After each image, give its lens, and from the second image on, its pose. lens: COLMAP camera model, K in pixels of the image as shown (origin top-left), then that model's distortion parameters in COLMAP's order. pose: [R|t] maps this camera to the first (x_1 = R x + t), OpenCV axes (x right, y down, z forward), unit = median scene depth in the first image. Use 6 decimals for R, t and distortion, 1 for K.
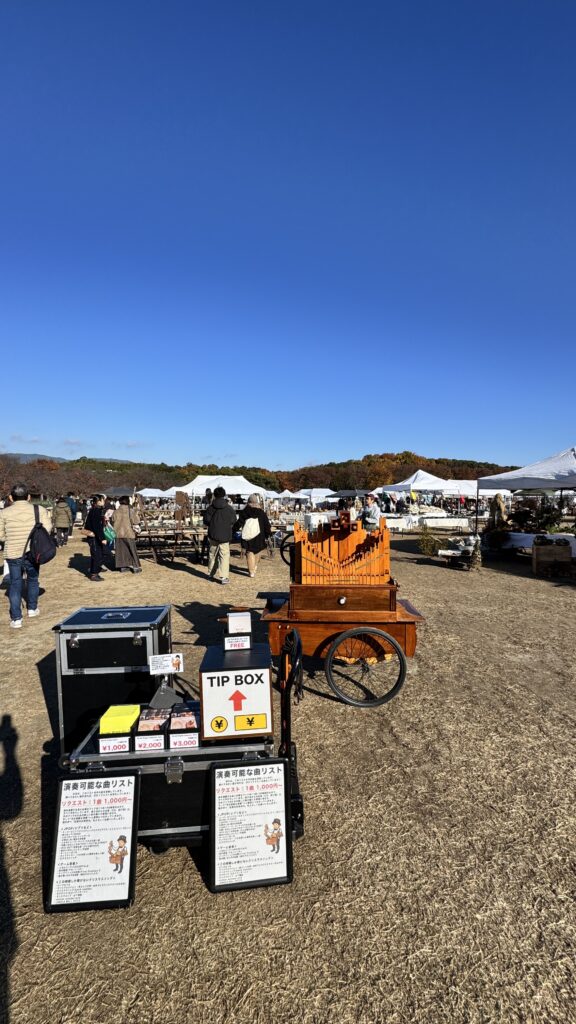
lens RADIAL K [[415.5, 0, 288.0], [0, 415.5, 512.0], [0, 0, 1]] dist [0.019814, 0.000059]
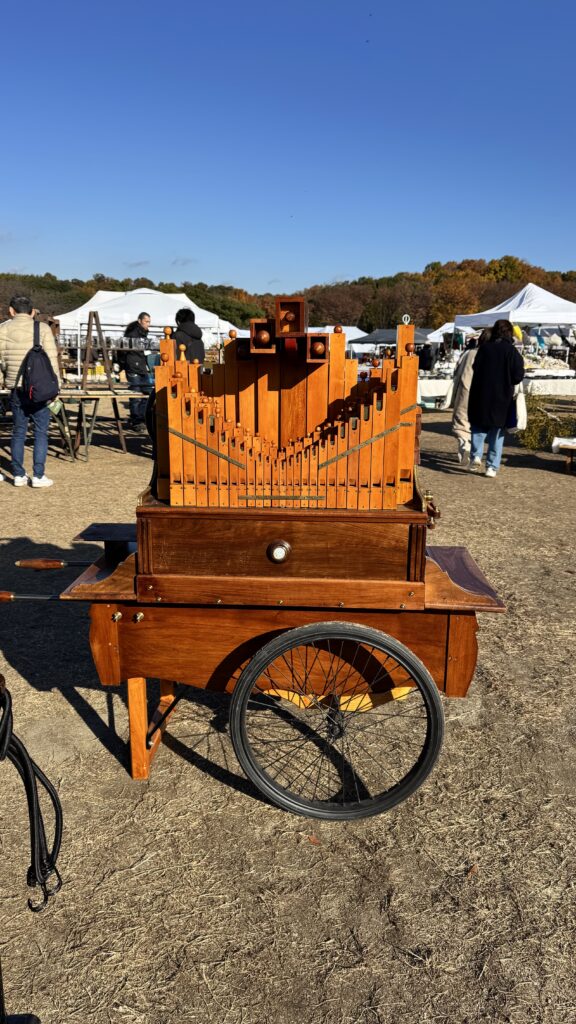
lens RADIAL K [[709.1, 0, 288.0], [0, 709.1, 512.0], [0, 0, 1]] dist [0.103171, -0.114169]
pose [[0.999885, 0.014186, -0.005338, 0.137408], [-0.012946, 0.982478, 0.185931, 0.060560], [0.007882, -0.185840, 0.982548, 0.380258]]
